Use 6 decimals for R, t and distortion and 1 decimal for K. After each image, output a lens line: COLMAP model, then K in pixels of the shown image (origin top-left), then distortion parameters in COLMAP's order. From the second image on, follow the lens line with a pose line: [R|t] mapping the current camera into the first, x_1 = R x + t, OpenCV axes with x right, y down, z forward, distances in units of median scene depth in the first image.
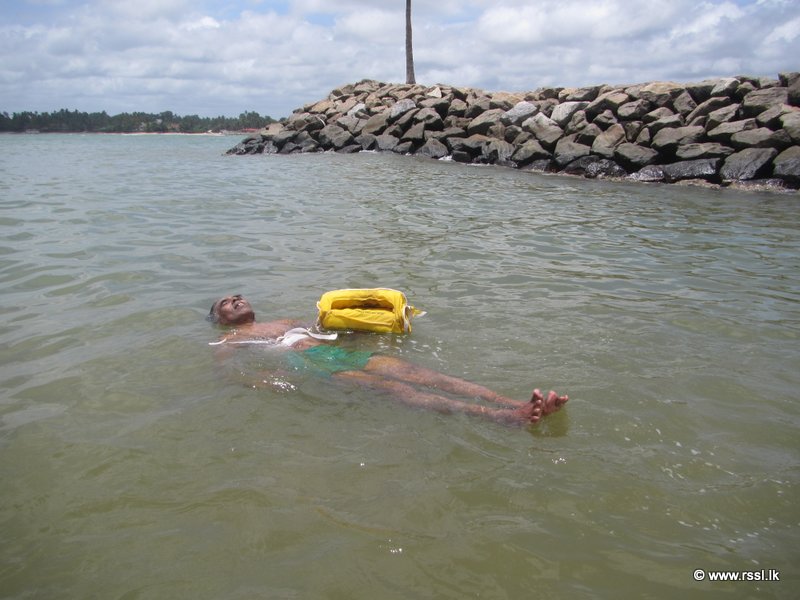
lens RADIAL K [[634.6, 0, 400.0], [0, 634.6, 300.0], [0, 0, 1]] dist [-0.012959, -0.008613]
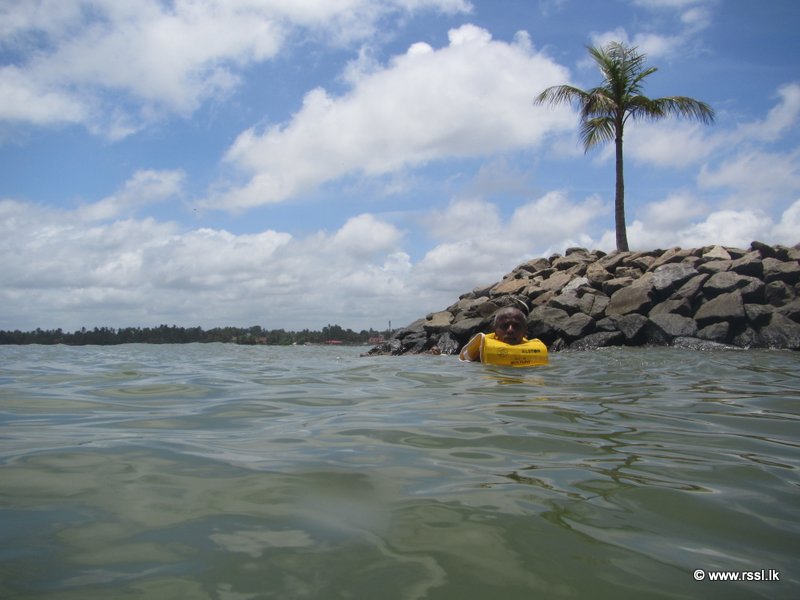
lens RADIAL K [[634.6, 0, 400.0], [0, 634.6, 300.0], [0, 0, 1]] dist [-0.012959, -0.008613]
pose [[0.993251, -0.021373, -0.113994, -0.173045], [-0.016376, 0.947184, -0.320271, -0.063667], [0.114819, 0.319976, 0.940442, 0.336310]]
